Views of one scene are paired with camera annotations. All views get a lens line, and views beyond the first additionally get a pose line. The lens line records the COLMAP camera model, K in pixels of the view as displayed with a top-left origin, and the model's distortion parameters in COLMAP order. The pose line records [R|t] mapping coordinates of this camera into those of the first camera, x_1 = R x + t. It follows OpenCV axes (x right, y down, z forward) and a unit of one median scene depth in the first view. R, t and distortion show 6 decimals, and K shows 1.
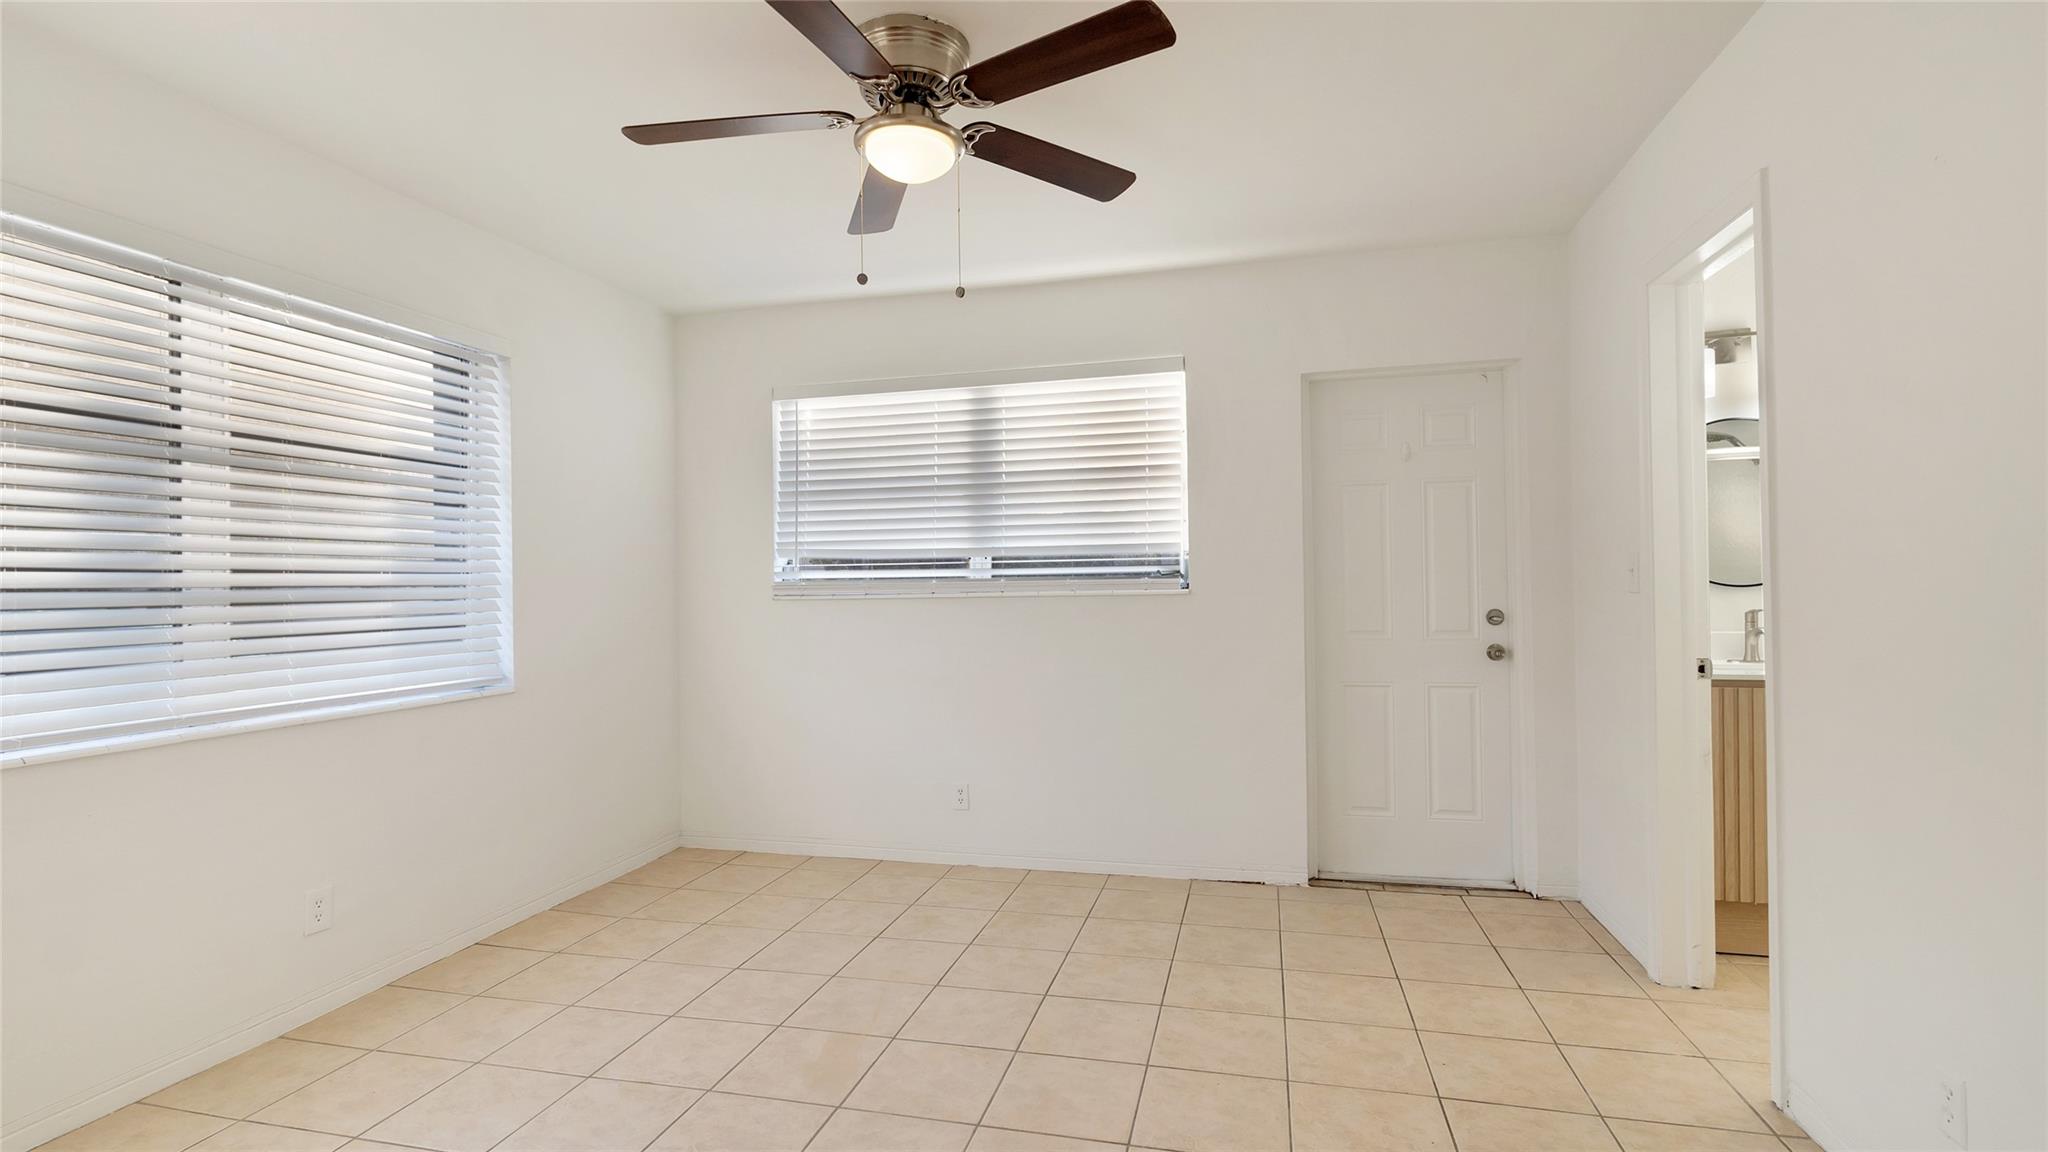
lens RADIAL K [[938.4, 0, 1024.1], [0, 938.4, 575.4], [0, 0, 1]] dist [-0.008431, 0.001153]
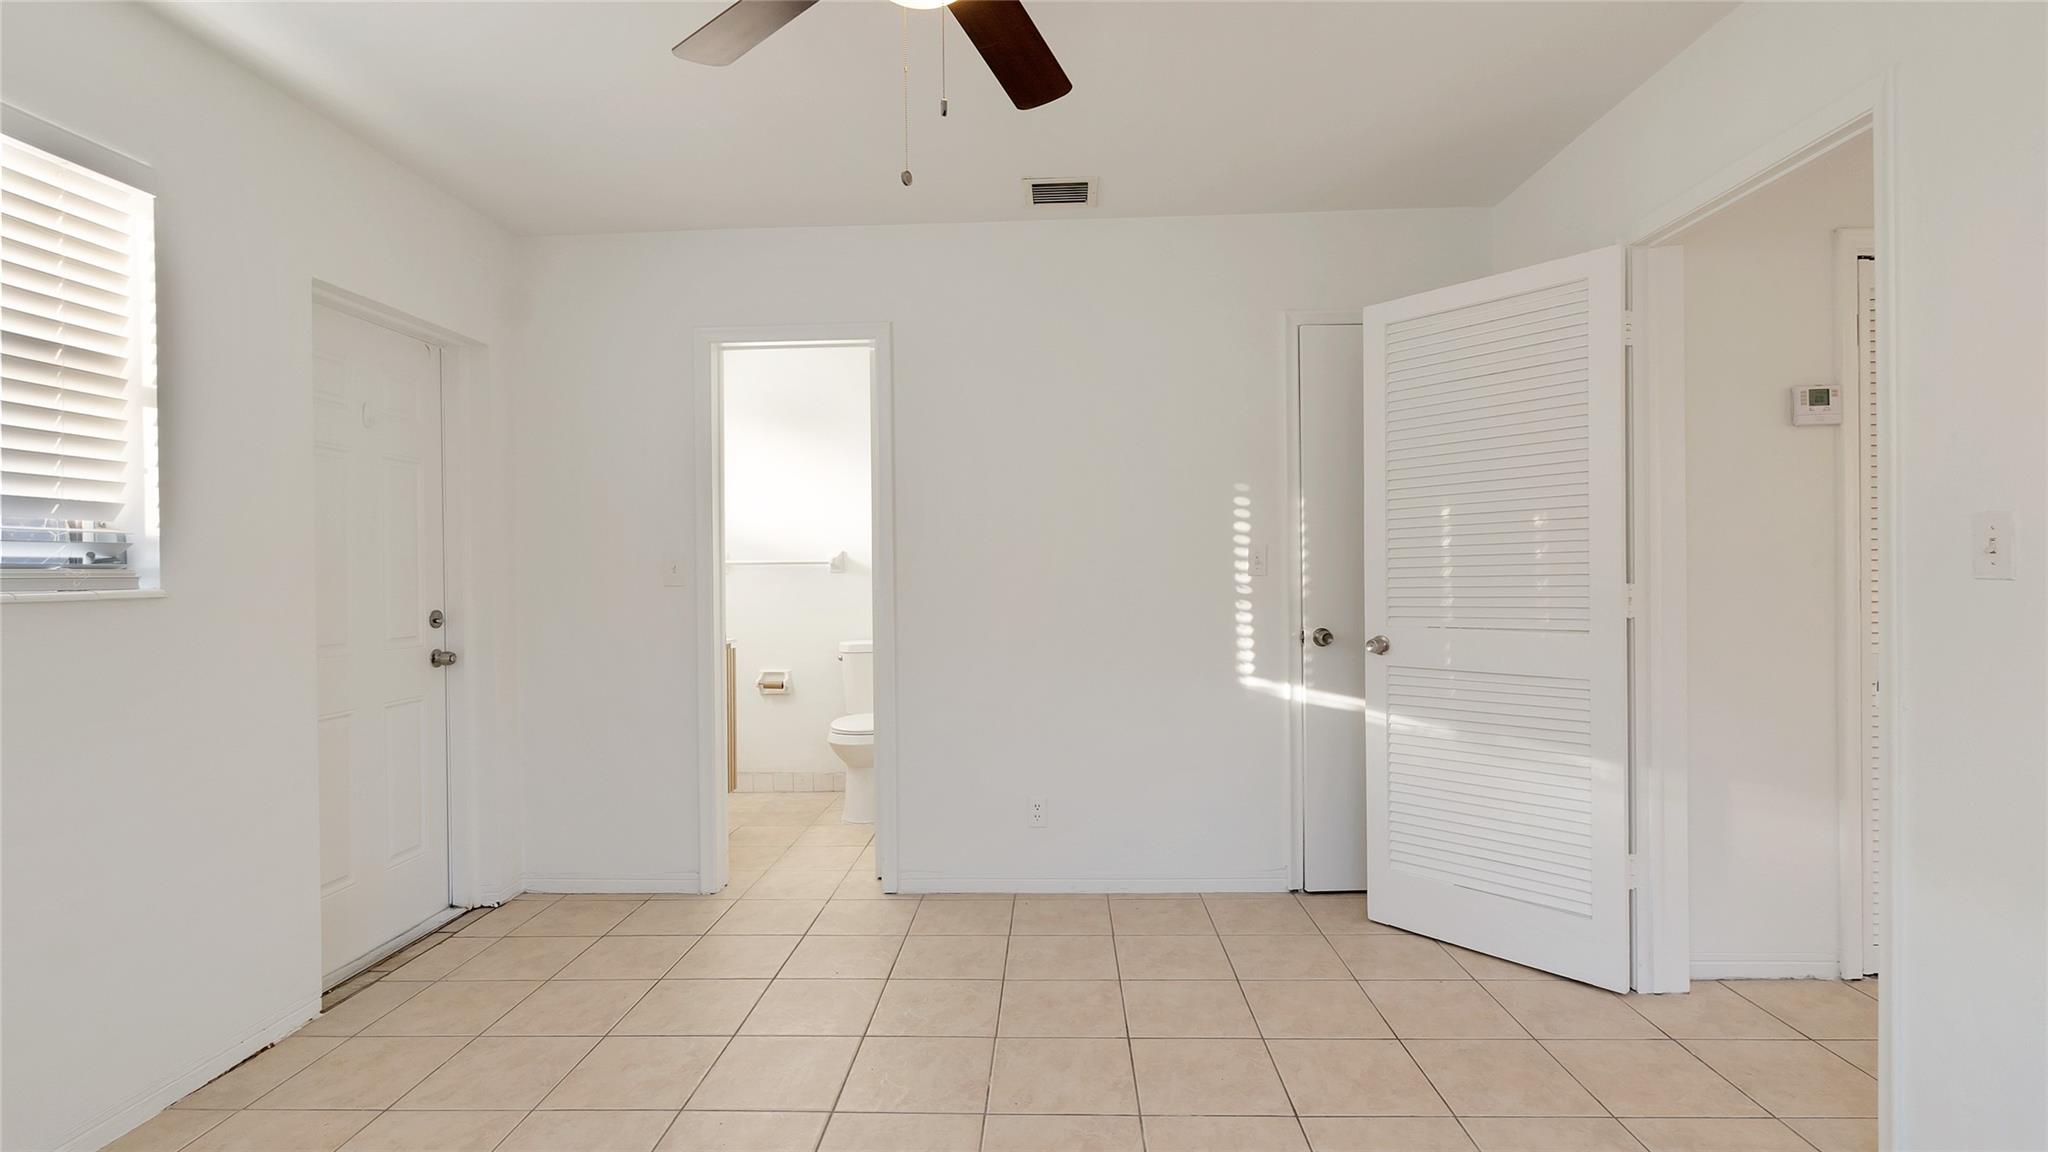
lens RADIAL K [[938.4, 0, 1024.8], [0, 938.4, 574.8], [0, 0, 1]] dist [-0.008431, 0.001153]
pose [[-0.217642, 0.013154, 0.975940, -0.196809], [0.004465, 0.999912, -0.012481, 0.006272], [-0.976018, 0.001641, -0.217682, 0.256240]]
